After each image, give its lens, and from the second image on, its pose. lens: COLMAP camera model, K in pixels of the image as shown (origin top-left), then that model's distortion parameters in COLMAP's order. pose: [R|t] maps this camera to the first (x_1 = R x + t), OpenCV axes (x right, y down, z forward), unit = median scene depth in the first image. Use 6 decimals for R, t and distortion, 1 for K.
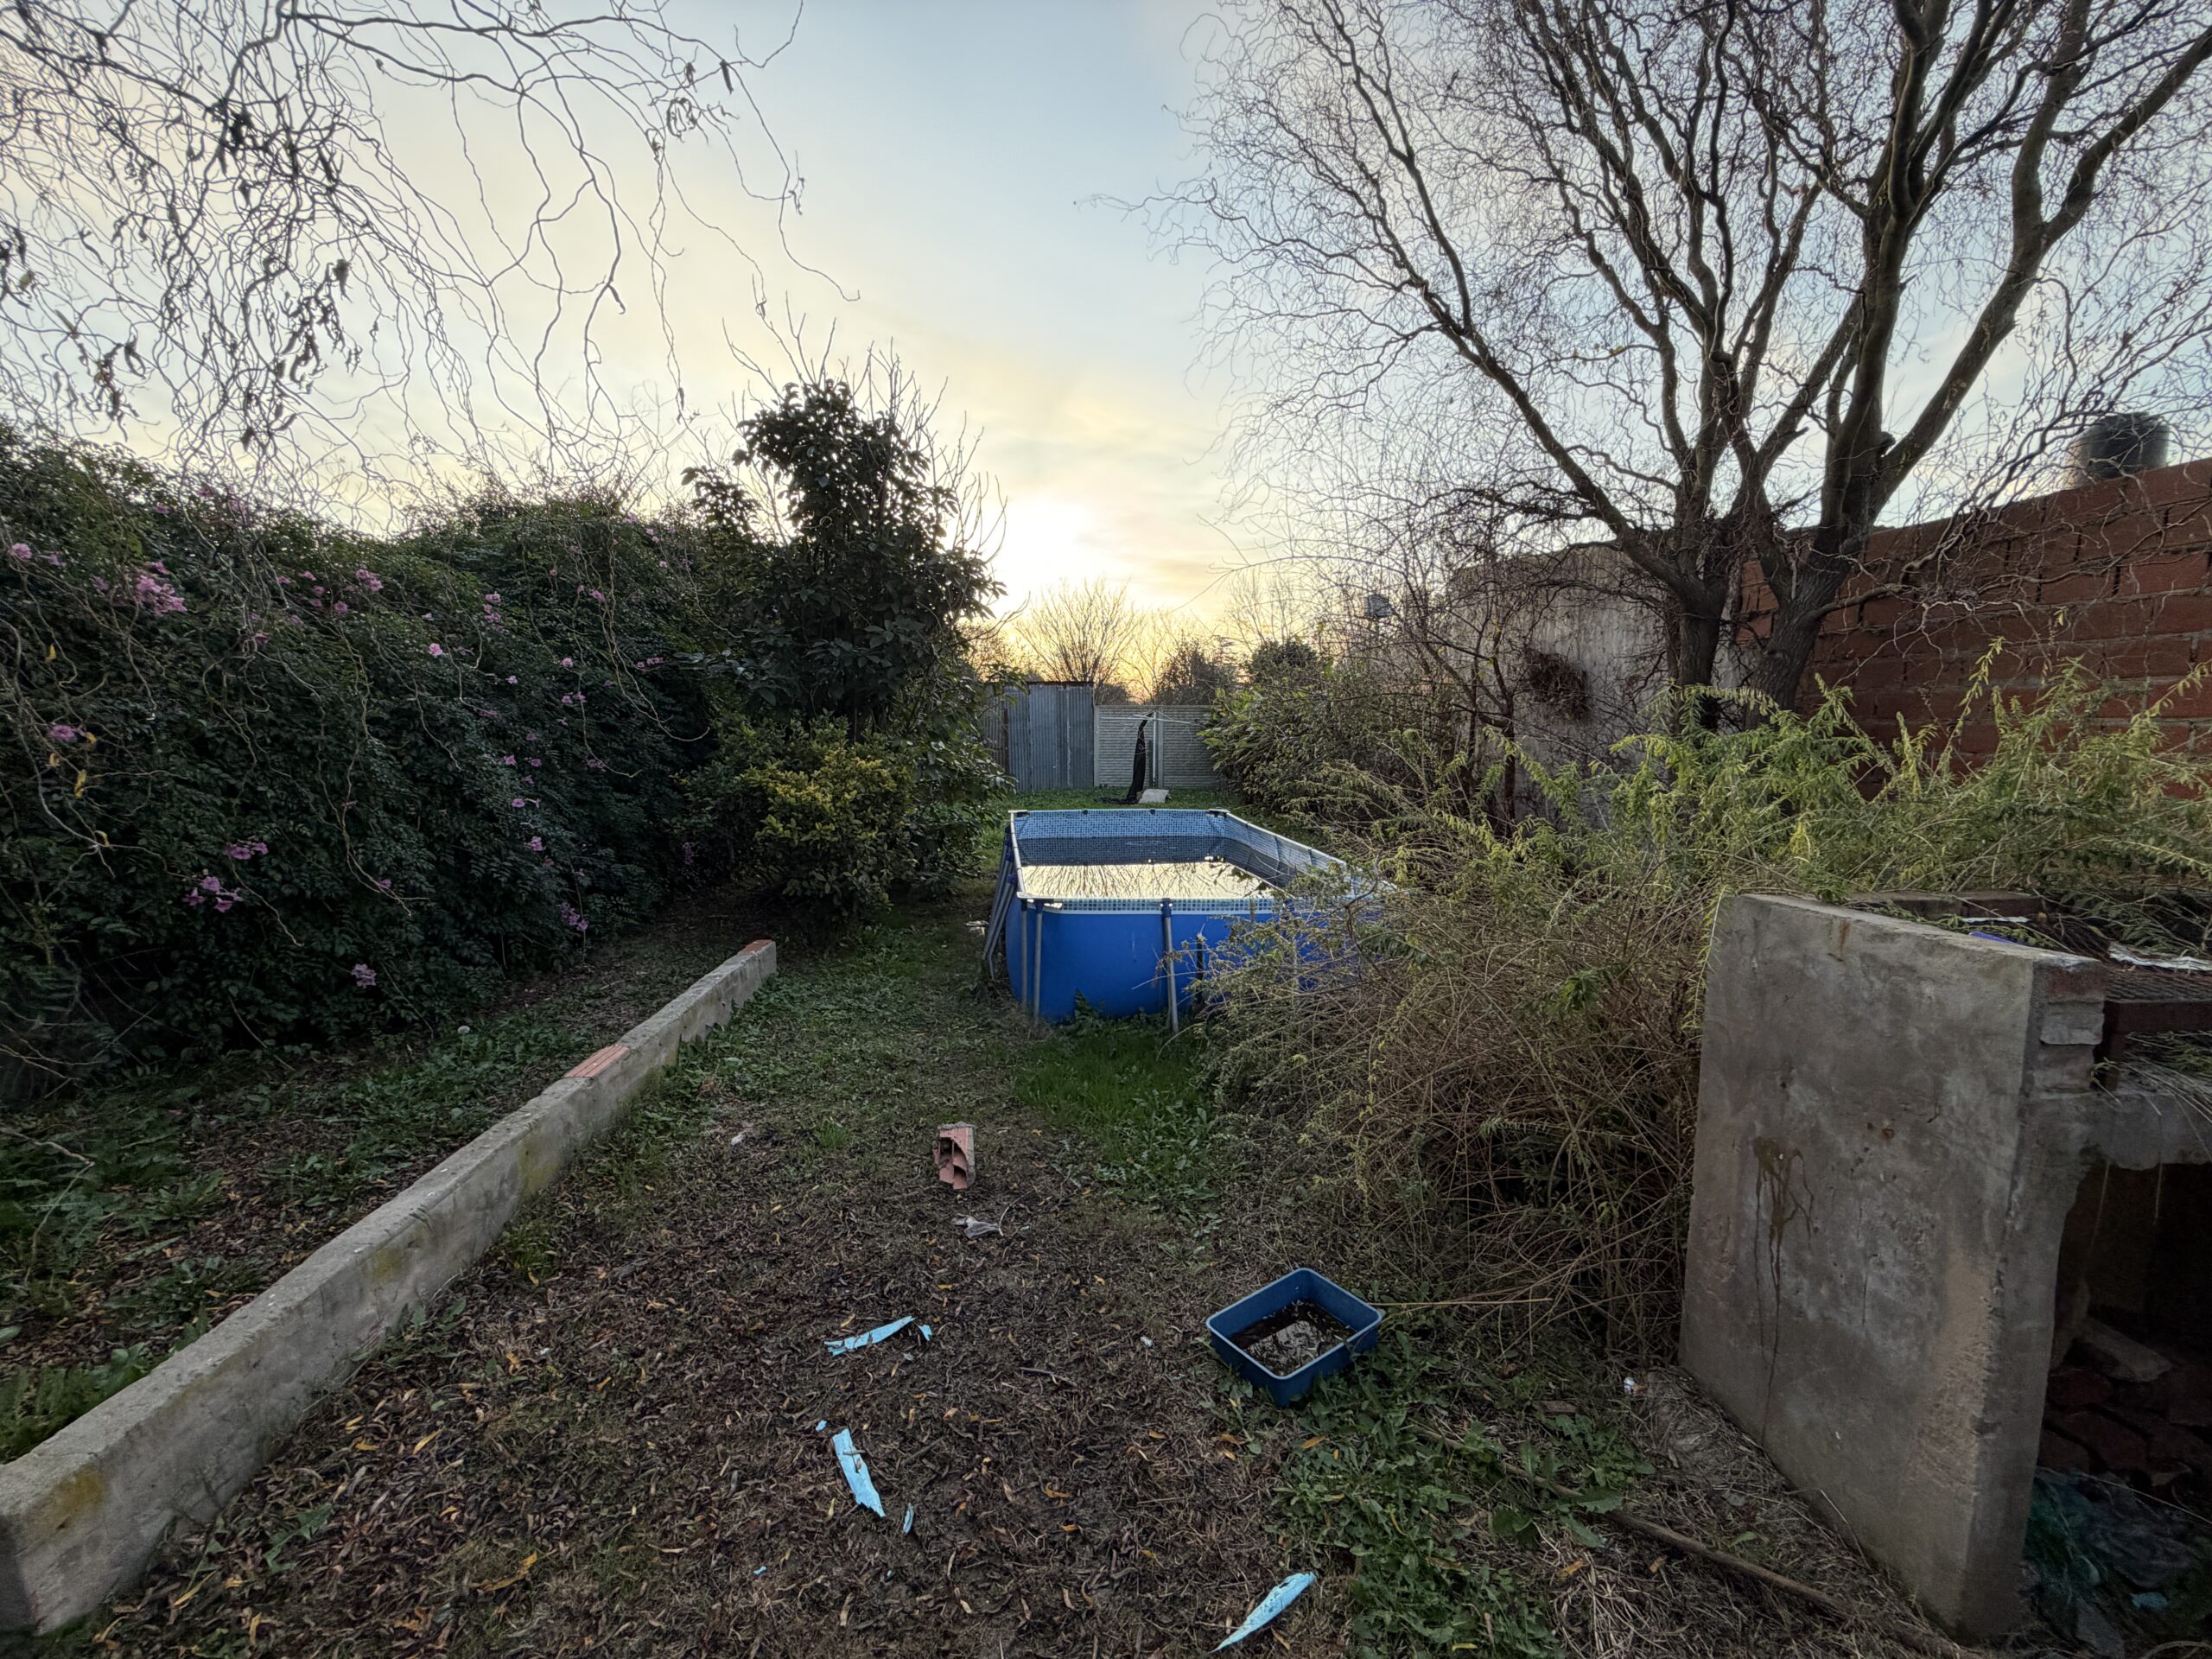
lens RADIAL K [[888.2, 0, 1107.0], [0, 888.2, 832.0], [0, 0, 1]] dist [-0.002564, -0.000040]
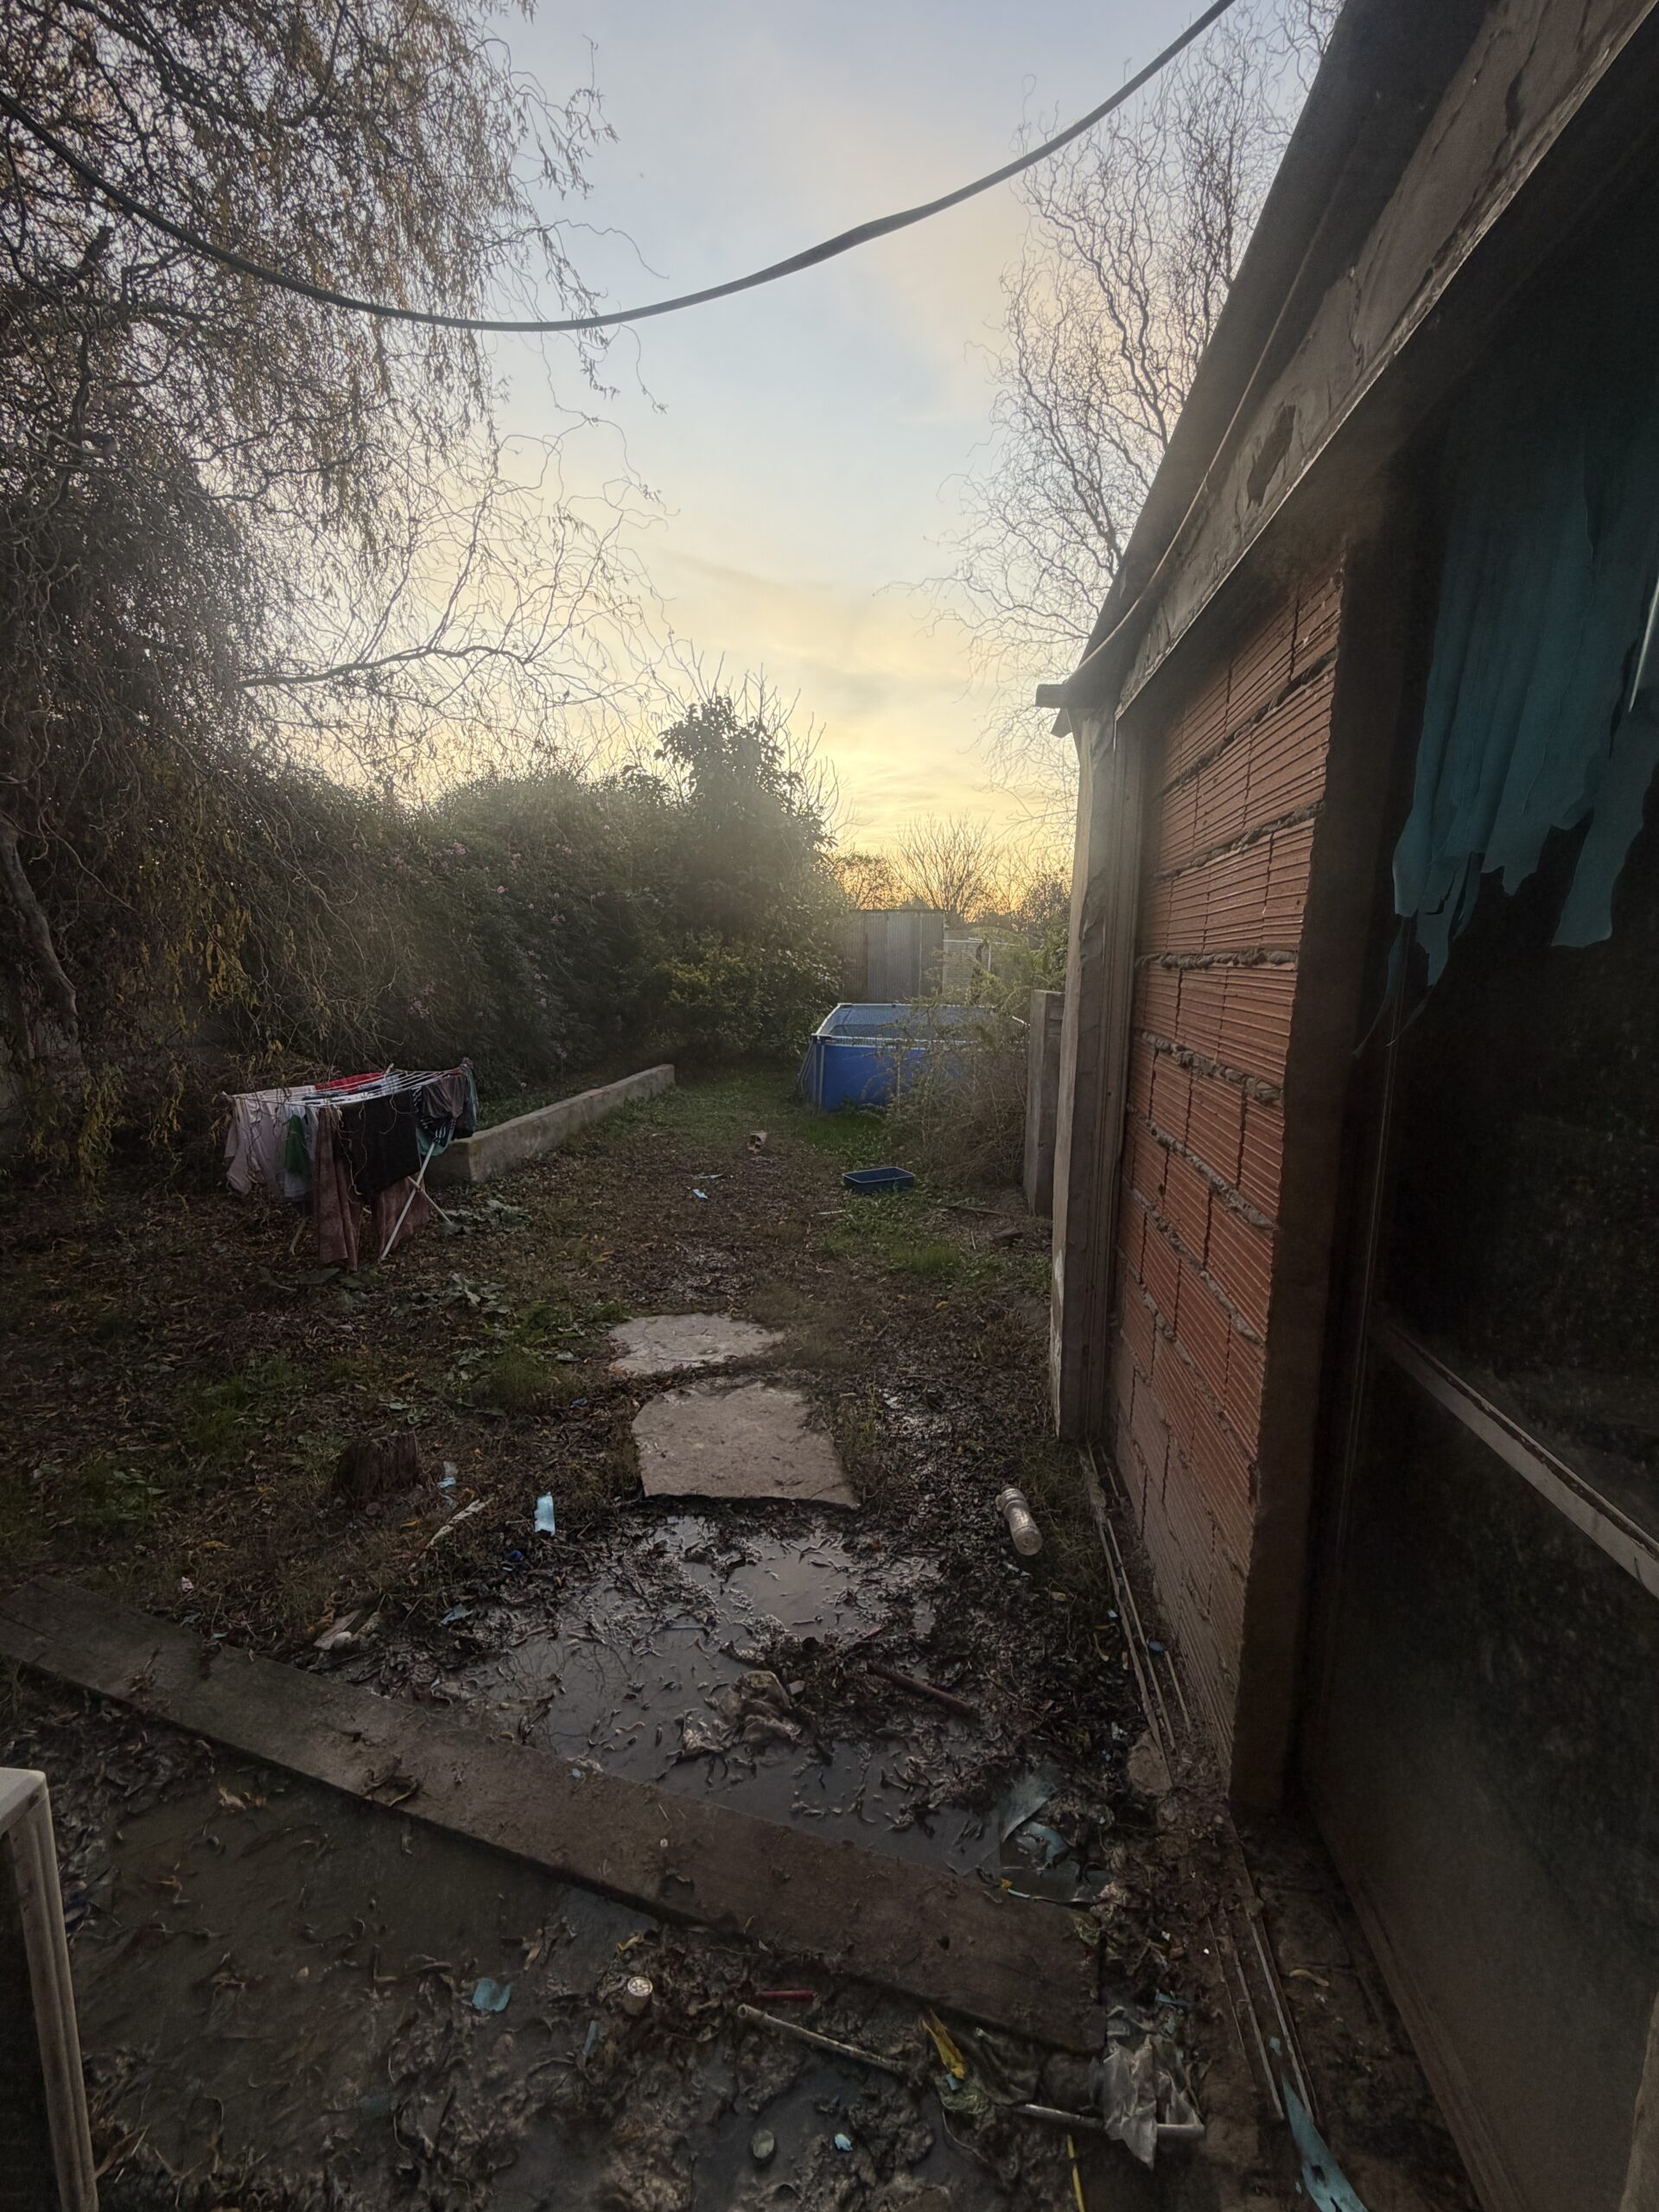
lens RADIAL K [[888.2, 0, 825.9], [0, 888.2, 1096.9], [0, 0, 1]] dist [-0.002564, -0.000040]
pose [[0.982328, 0.040737, -0.182682, 0.150479], [-0.033533, 0.998540, 0.042348, 0.072696], [0.184141, -0.035474, 0.982260, -0.413296]]
